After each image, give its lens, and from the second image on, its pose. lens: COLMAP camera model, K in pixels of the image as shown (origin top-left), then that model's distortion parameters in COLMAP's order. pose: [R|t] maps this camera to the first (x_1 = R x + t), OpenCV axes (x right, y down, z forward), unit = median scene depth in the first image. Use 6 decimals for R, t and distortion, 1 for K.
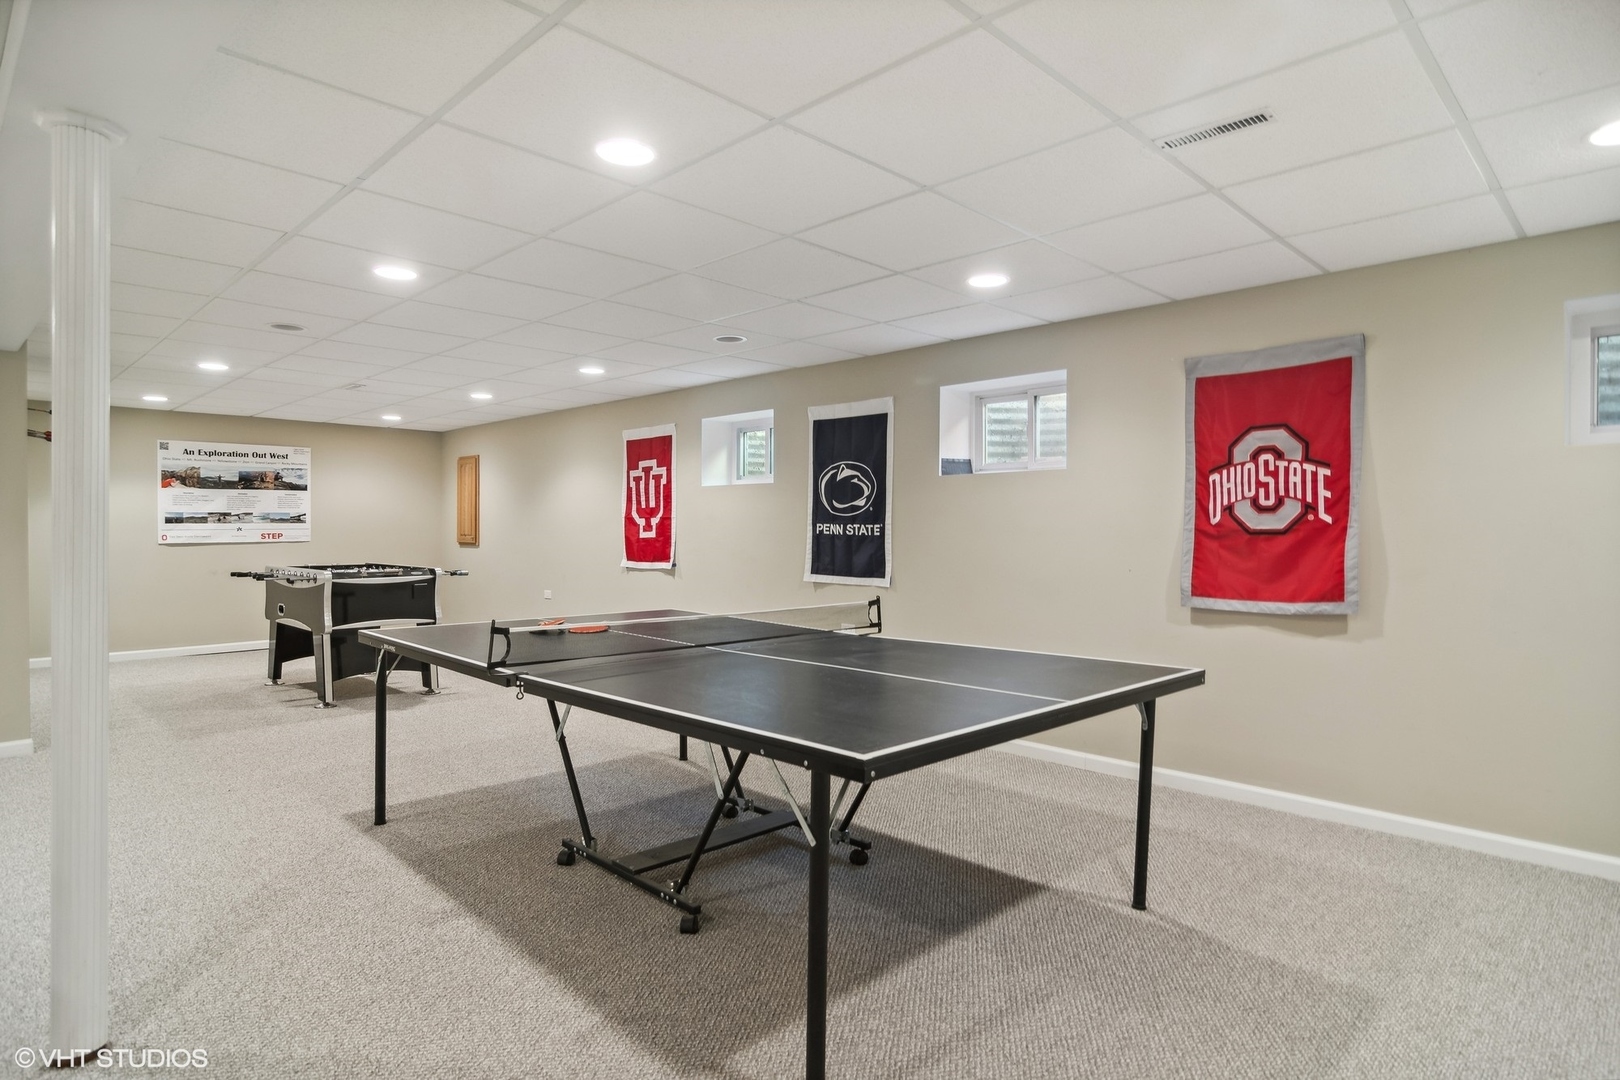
lens RADIAL K [[880.8, 0, 816.4], [0, 880.8, 536.1], [0, 0, 1]] dist [0.008646, 0.003167]
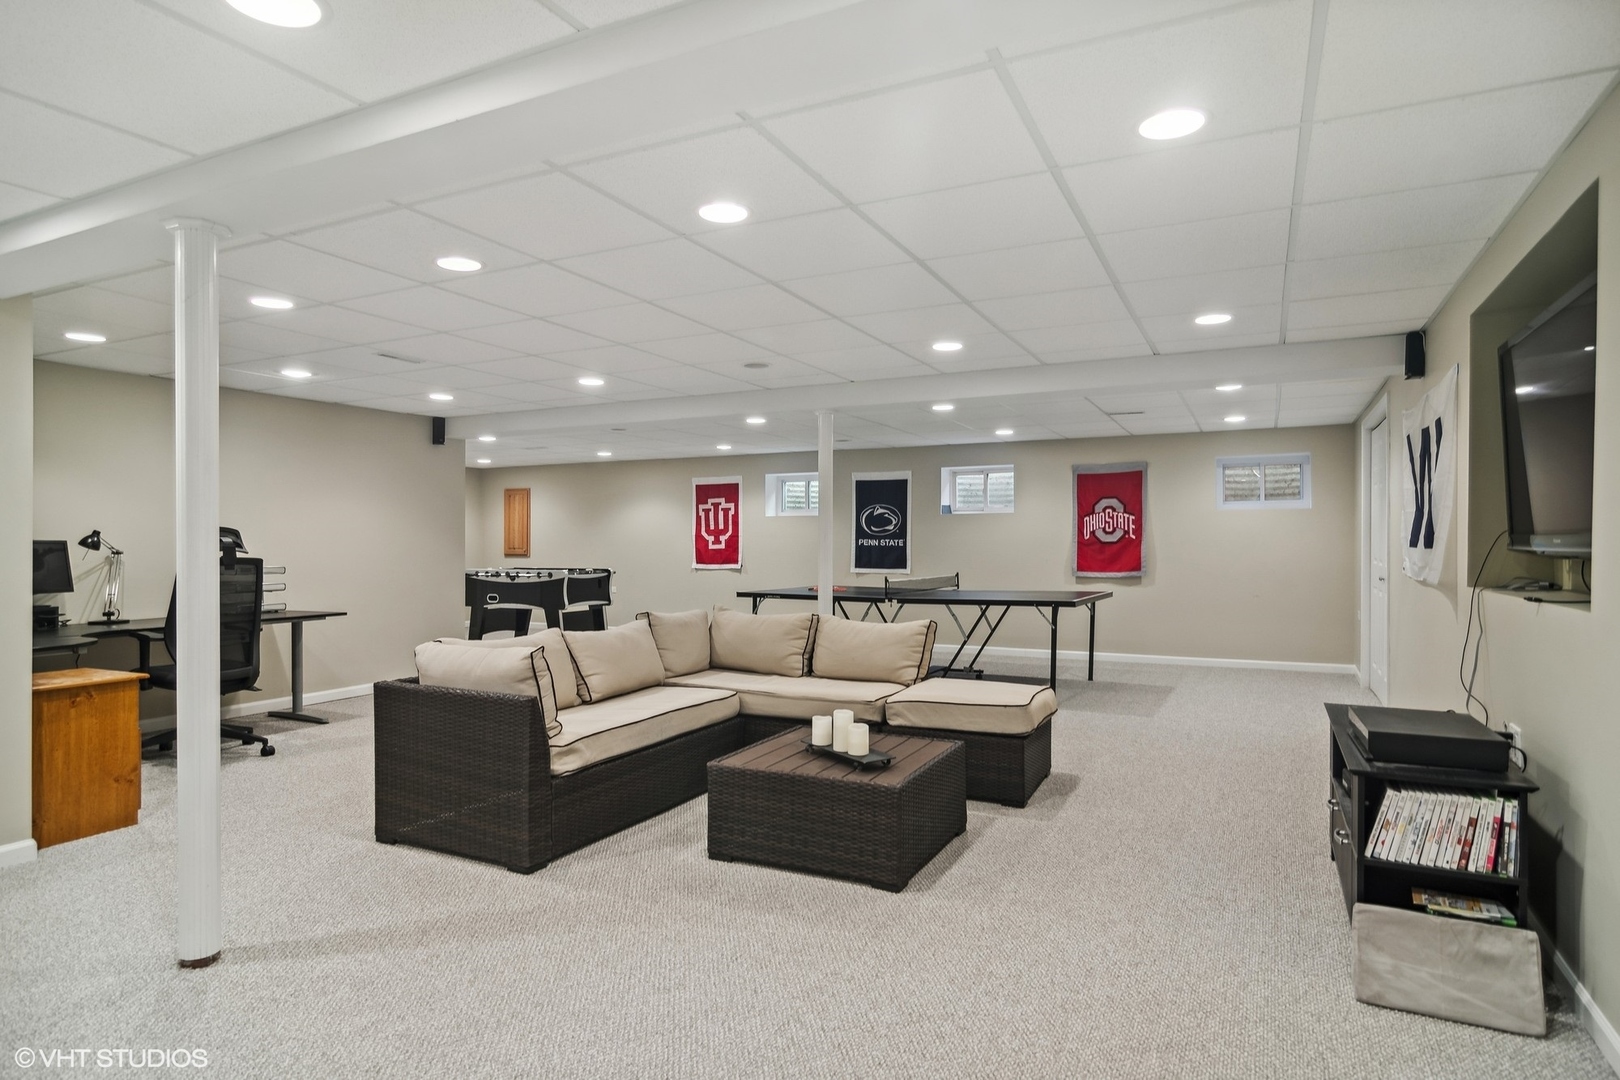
lens RADIAL K [[880.8, 0, 807.2], [0, 880.8, 545.4], [0, 0, 1]] dist [0.008646, 0.003167]
pose [[0.958016, -0.004694, 0.286677, -0.624183], [0.006391, 0.999967, -0.004983, 0.006307], [-0.286644, 0.006606, 0.958014, -0.678884]]
